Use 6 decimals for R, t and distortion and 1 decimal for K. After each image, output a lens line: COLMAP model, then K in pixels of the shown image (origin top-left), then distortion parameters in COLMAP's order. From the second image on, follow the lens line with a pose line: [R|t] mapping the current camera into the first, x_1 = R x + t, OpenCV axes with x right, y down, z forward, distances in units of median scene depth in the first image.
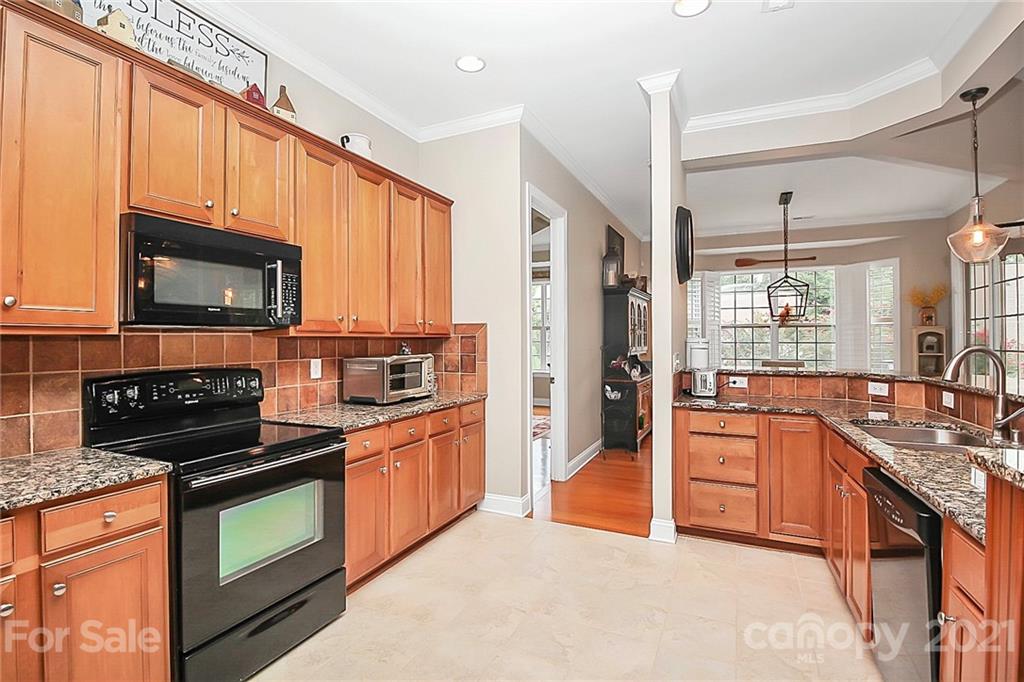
lens RADIAL K [[477.9, 0, 513.4], [0, 477.9, 333.0], [0, 0, 1]] dist [-0.000265, -0.013241]
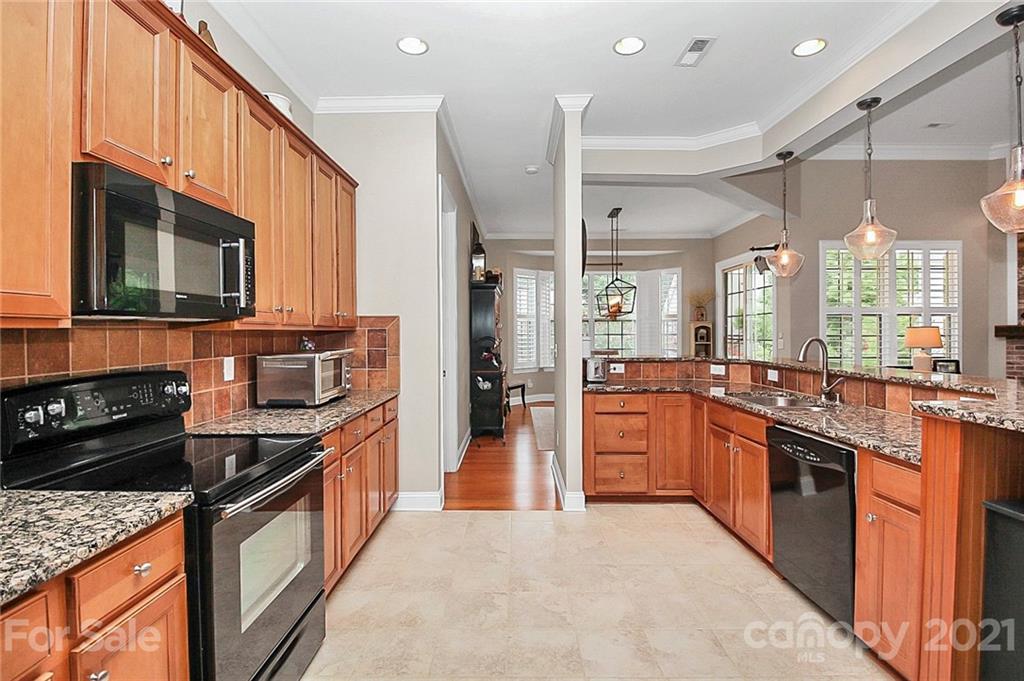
lens RADIAL K [[480.5, 0, 510.7], [0, 480.5, 329.4], [0, 0, 1]] dist [0.002698, -0.013409]
pose [[0.910559, -0.000257, 0.413379, -0.309327], [-0.002927, 0.999971, 0.007068, -0.001090], [-0.413368, -0.007646, 0.910532, 0.033306]]
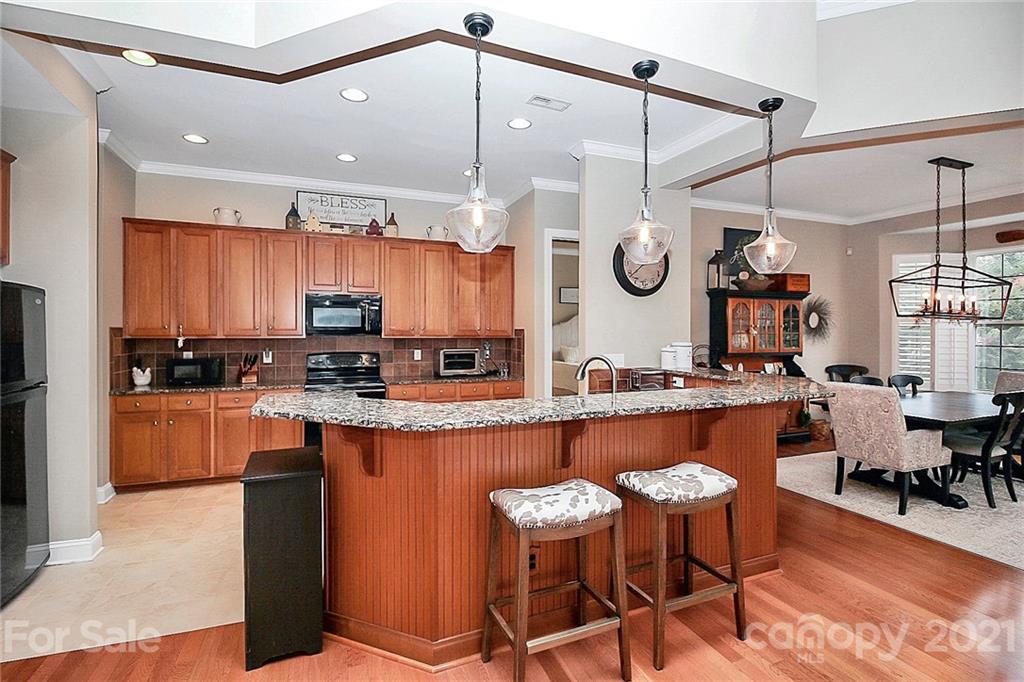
lens RADIAL K [[477.9, 0, 513.4], [0, 477.9, 333.0], [0, 0, 1]] dist [-0.000265, -0.013241]
pose [[0.725497, 0.008589, -0.688172, 1.145080], [0.003594, 0.999861, 0.016268, -0.039161], [0.688216, -0.014275, 0.725365, -0.103043]]
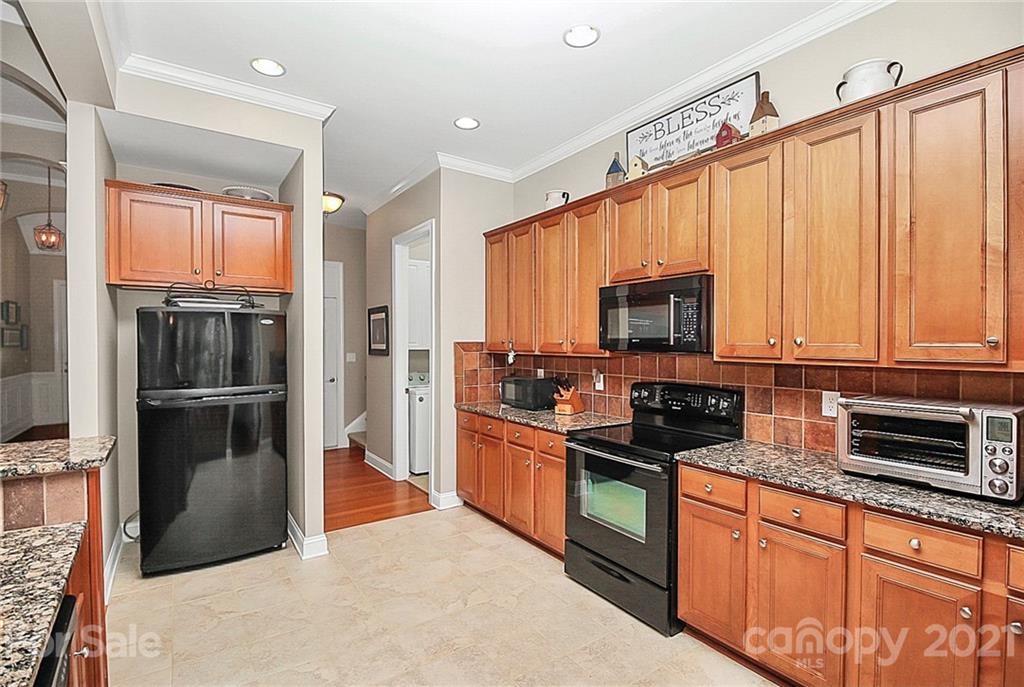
lens RADIAL K [[480.8, 0, 509.4], [0, 480.8, 345.1], [0, 0, 1]] dist [-0.015810, -0.000389]
pose [[-0.508869, 0.010792, -0.860776, 0.521761], [0.012904, 0.999905, 0.004908, -0.031618], [0.860747, -0.008610, -0.508960, 0.939717]]
